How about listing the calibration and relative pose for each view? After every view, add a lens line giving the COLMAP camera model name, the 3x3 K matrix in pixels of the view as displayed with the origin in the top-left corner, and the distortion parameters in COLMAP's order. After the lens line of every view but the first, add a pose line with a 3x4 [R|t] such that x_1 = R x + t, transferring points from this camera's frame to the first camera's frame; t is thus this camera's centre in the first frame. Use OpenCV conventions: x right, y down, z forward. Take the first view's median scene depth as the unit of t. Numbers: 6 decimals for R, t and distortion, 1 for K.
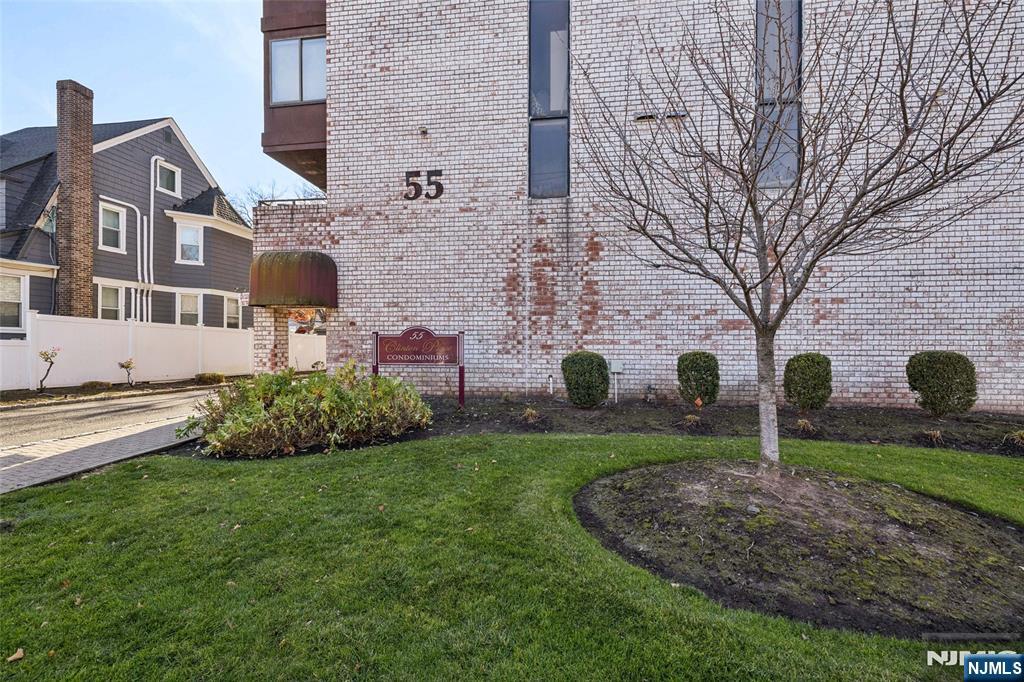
lens RADIAL K [[442.5, 0, 510.4], [0, 442.5, 346.9], [0, 0, 1]] dist [0.001353, -0.000032]
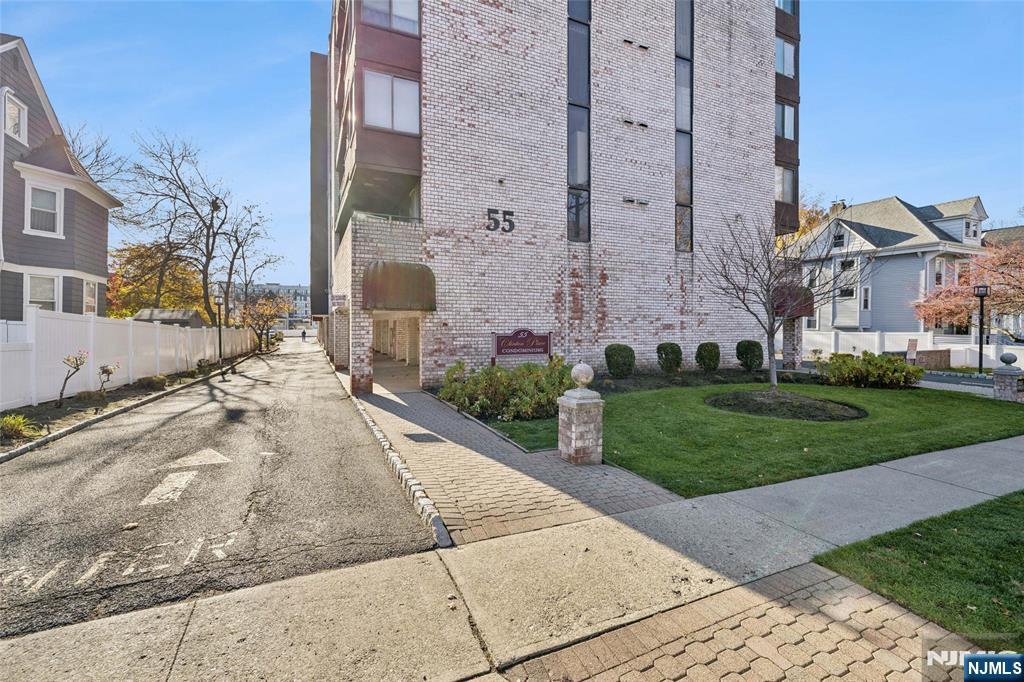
lens RADIAL K [[442.5, 0, 521.0], [0, 442.5, 332.4], [0, 0, 1]] dist [0.001353, -0.000032]
pose [[0.836803, -0.006623, 0.547464, -0.886693], [0.008946, 0.999959, -0.001578, -0.027831], [-0.547431, 0.006218, 0.836828, -0.146708]]
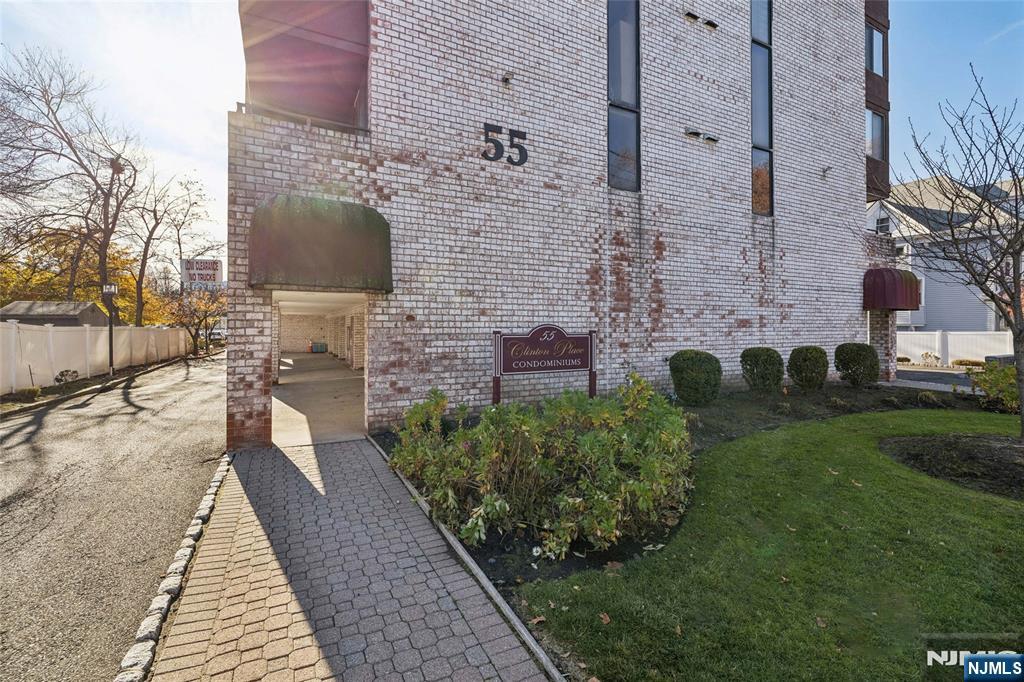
lens RADIAL K [[442.5, 0, 515.5], [0, 442.5, 325.3], [0, 0, 1]] dist [0.001353, -0.000032]
pose [[0.817255, 0.001723, 0.576274, -0.648527], [0.009736, 0.999812, -0.016797, -0.028376], [-0.576194, 0.019337, 0.817084, 0.348668]]
